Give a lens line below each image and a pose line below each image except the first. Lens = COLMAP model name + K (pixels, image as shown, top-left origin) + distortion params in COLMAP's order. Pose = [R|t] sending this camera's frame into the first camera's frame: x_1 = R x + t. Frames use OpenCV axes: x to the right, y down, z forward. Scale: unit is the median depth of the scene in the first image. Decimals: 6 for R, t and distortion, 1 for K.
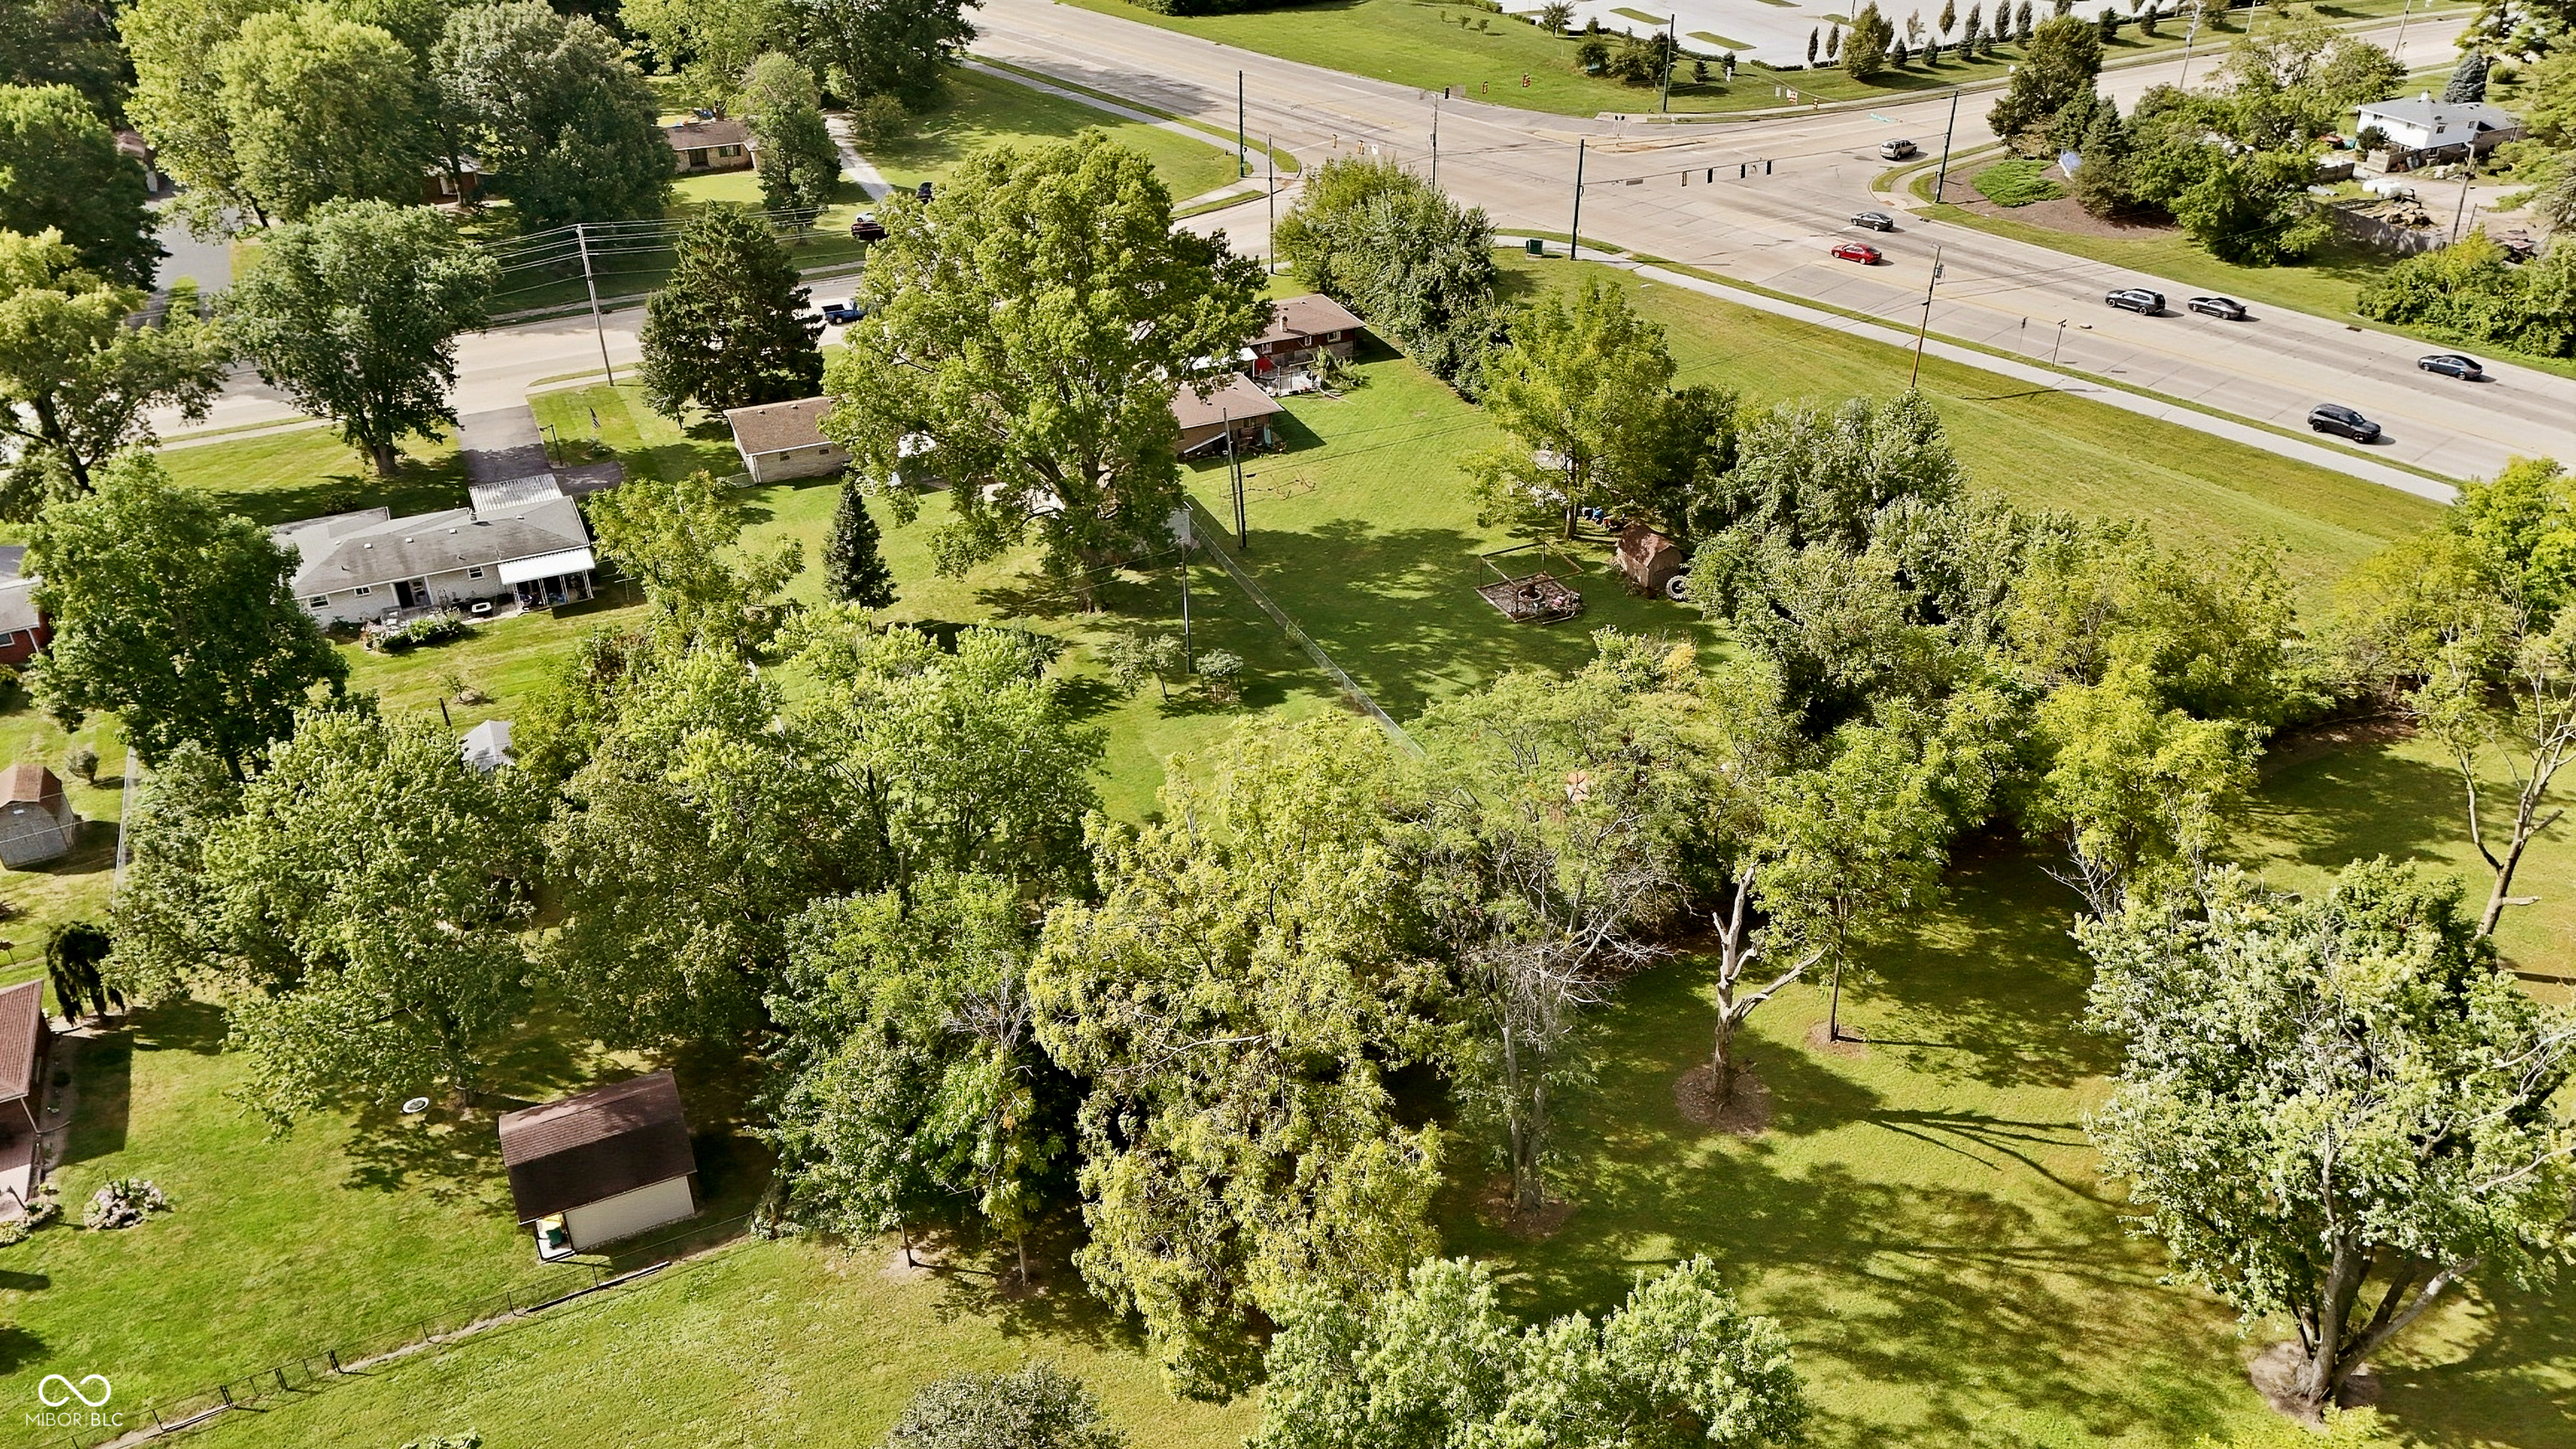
lens RADIAL K [[1827.5, 0, 1309.7], [0, 1827.5, 725.0], [0, 0, 1]] dist [0.050872, -0.071816]
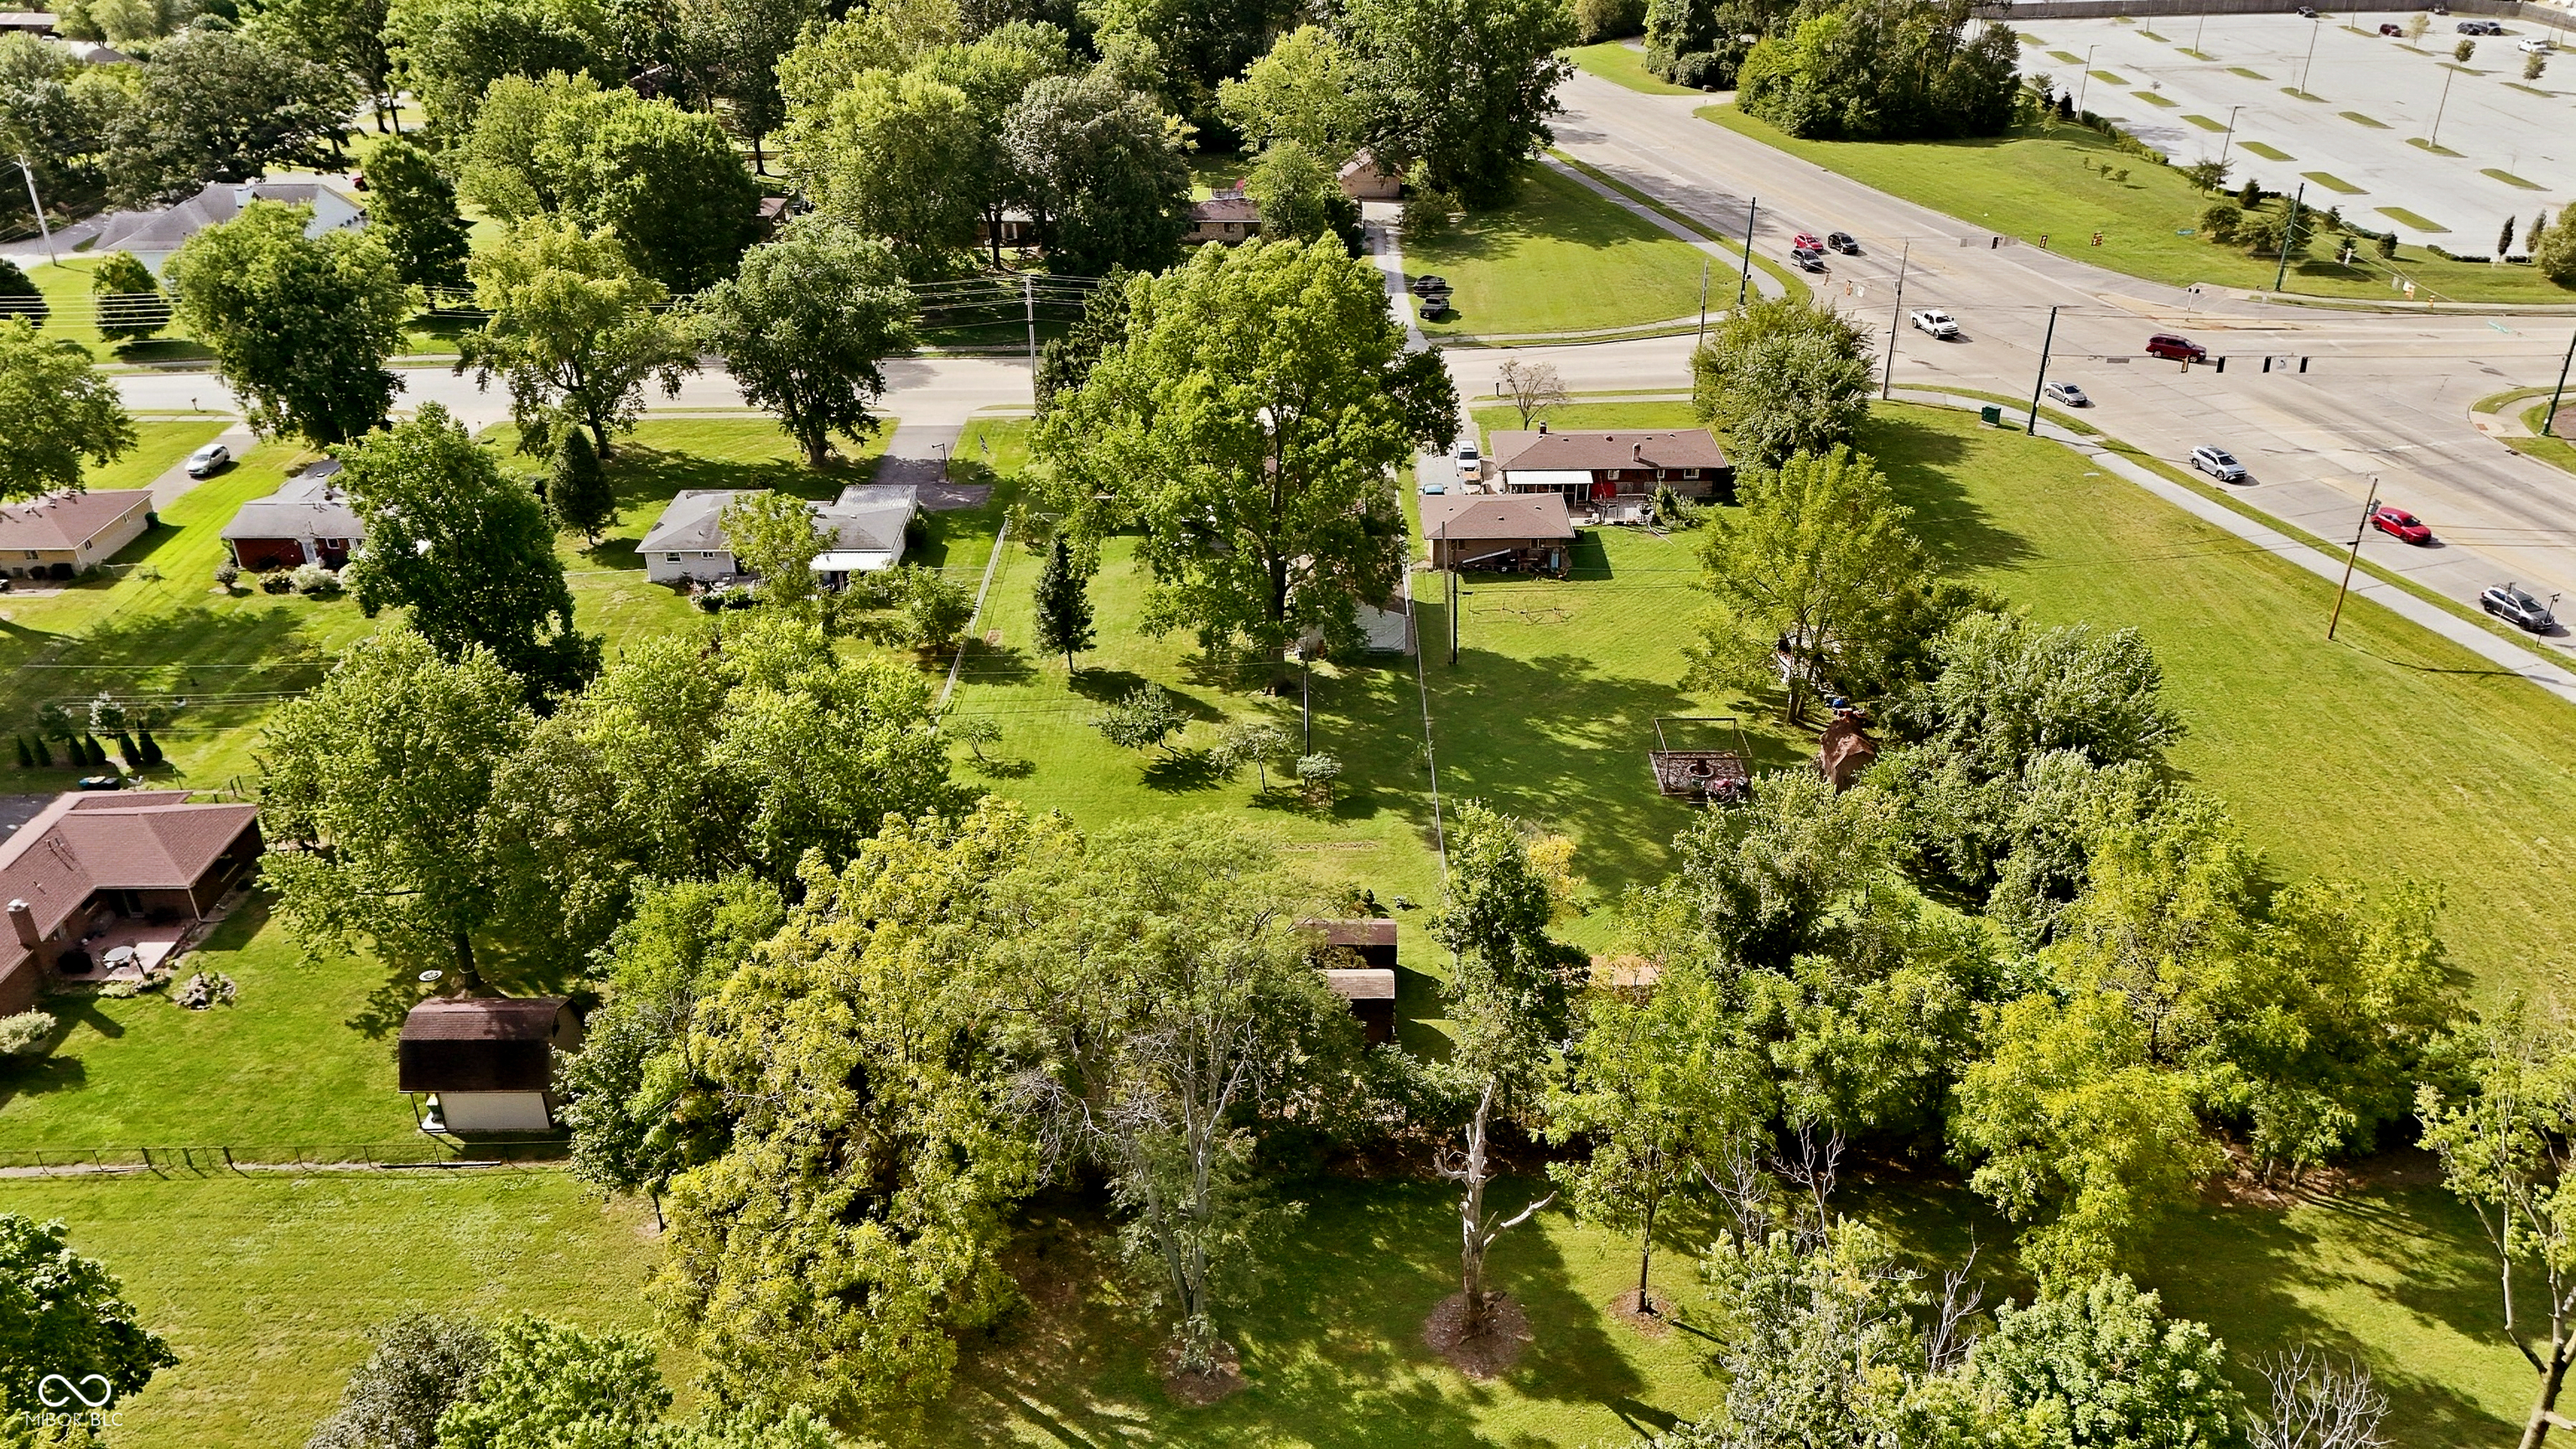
lens RADIAL K [[1827.5, 0, 1309.7], [0, 1827.5, 725.0], [0, 0, 1]] dist [0.050872, -0.071816]
pose [[0.907052, 0.203136, -0.368772, 0.239402], [-0.221250, 0.975192, -0.007019, -0.036888], [0.358197, 0.087958, 0.929493, 0.054012]]
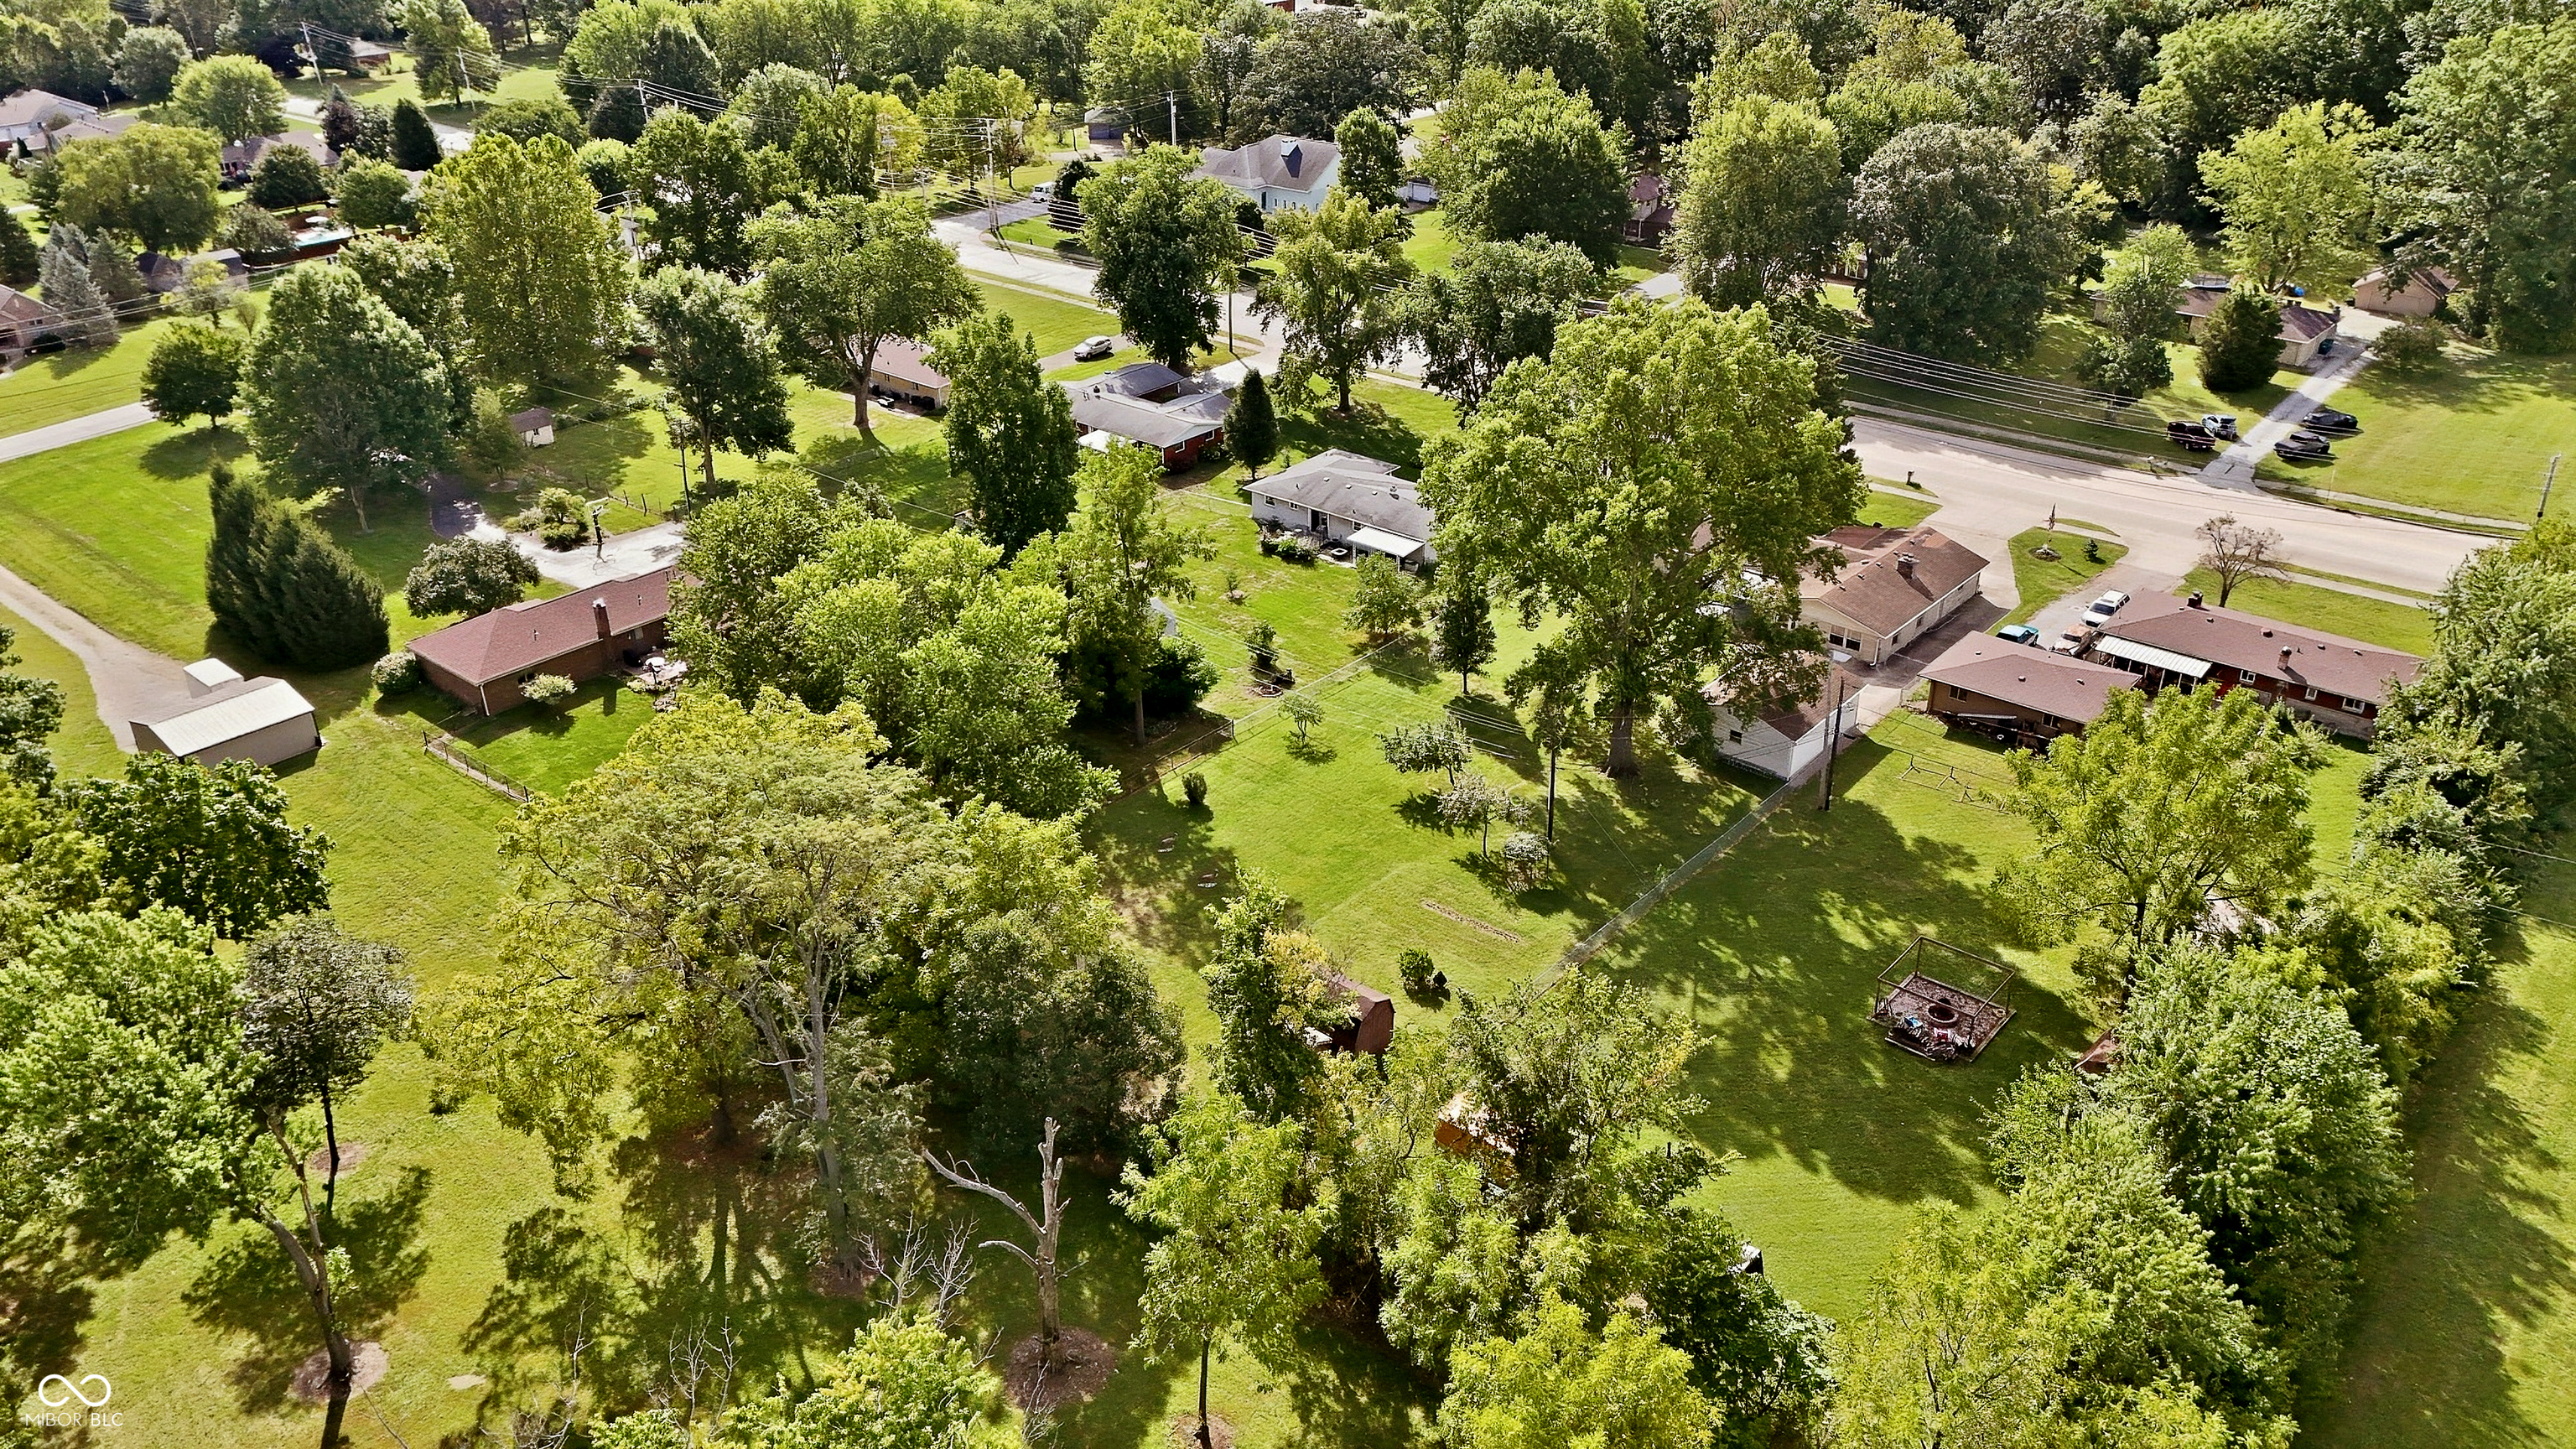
lens RADIAL K [[1827.5, 0, 1309.7], [0, 1827.5, 725.0], [0, 0, 1]] dist [0.050872, -0.071816]
pose [[0.420725, 0.426582, -0.800636, 0.489816], [-0.471847, 0.856675, 0.208490, -0.179073], [0.774823, 0.290061, 0.561706, 0.280832]]
